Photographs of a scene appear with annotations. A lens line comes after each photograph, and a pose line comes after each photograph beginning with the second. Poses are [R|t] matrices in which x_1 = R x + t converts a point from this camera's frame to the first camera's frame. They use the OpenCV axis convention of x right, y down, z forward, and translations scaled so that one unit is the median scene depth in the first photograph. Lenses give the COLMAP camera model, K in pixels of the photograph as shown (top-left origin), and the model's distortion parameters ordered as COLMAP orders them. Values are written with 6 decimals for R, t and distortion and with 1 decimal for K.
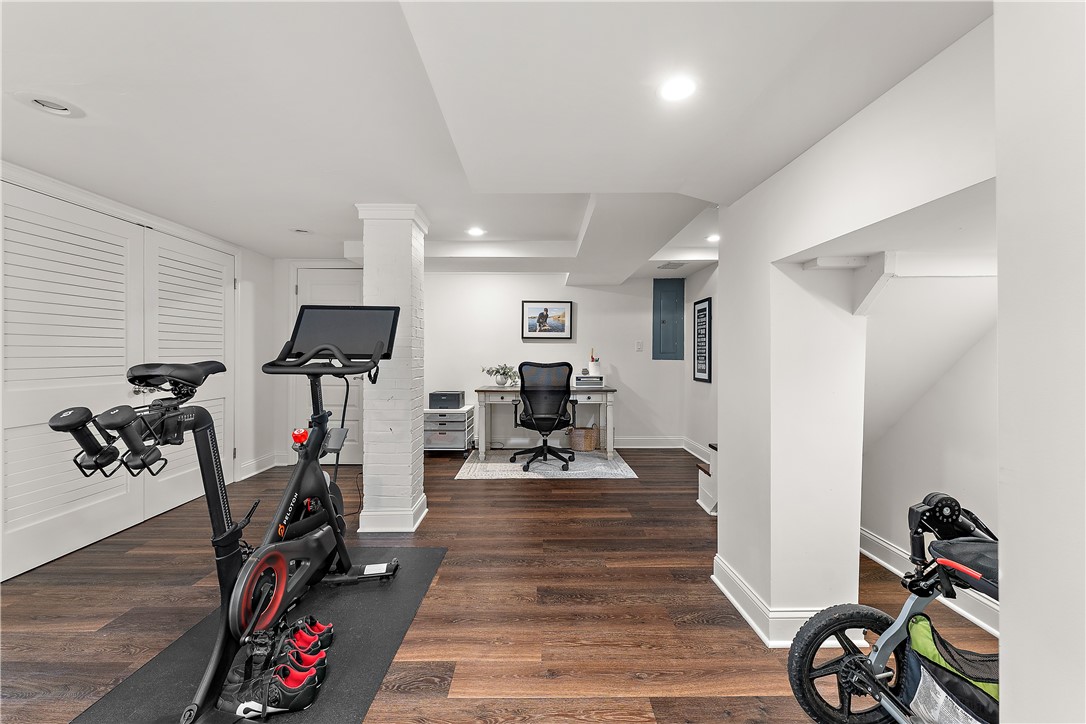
lens RADIAL K [[438.2, 0, 543.0], [0, 438.2, 362.0], [0, 0, 1]] dist [0.000125, -0.000191]
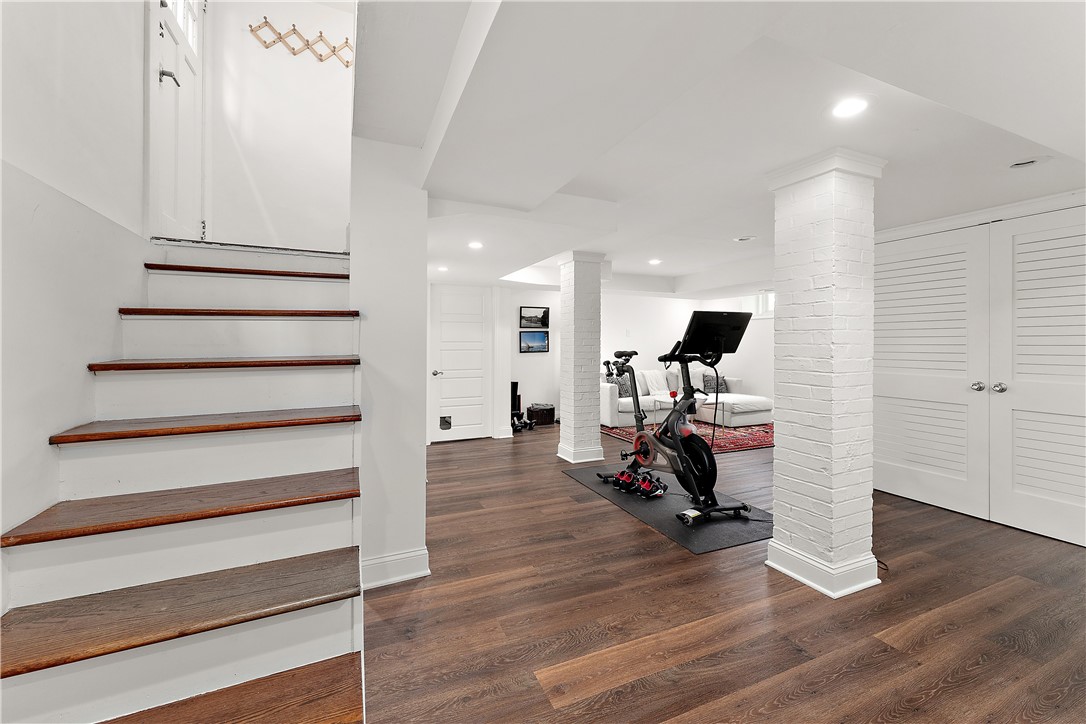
lens RADIAL K [[442.9, 0, 538.7], [0, 442.9, 341.9], [0, 0, 1]] dist [-0.000043, -0.000050]
pose [[-0.922314, -0.003842, -0.386422, 0.233086], [-0.011120, 0.999800, 0.016599, -0.025227], [0.386281, 0.019606, -0.922173, 0.858281]]
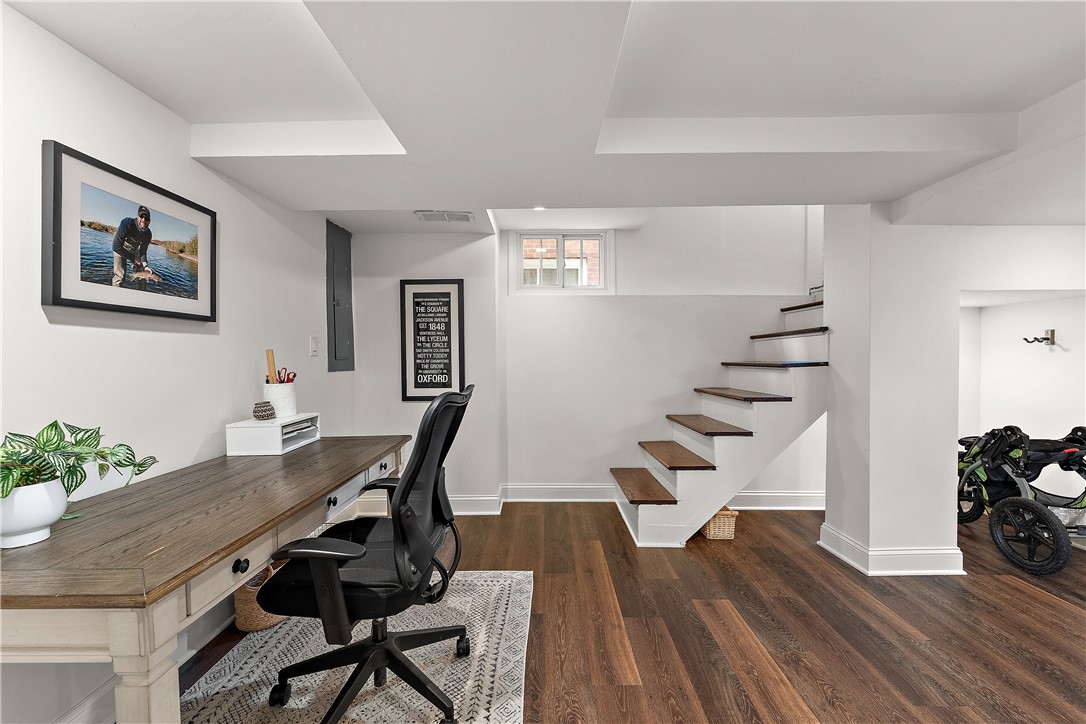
lens RADIAL K [[438.2, 0, 543.0], [0, 438.2, 362.0], [0, 0, 1]] dist [0.000125, -0.000191]
pose [[0.018394, -0.020940, 0.999612, -0.278430], [0.022045, 0.999546, 0.020533, -0.021926], [-0.999588, 0.021658, 0.018847, 0.738303]]
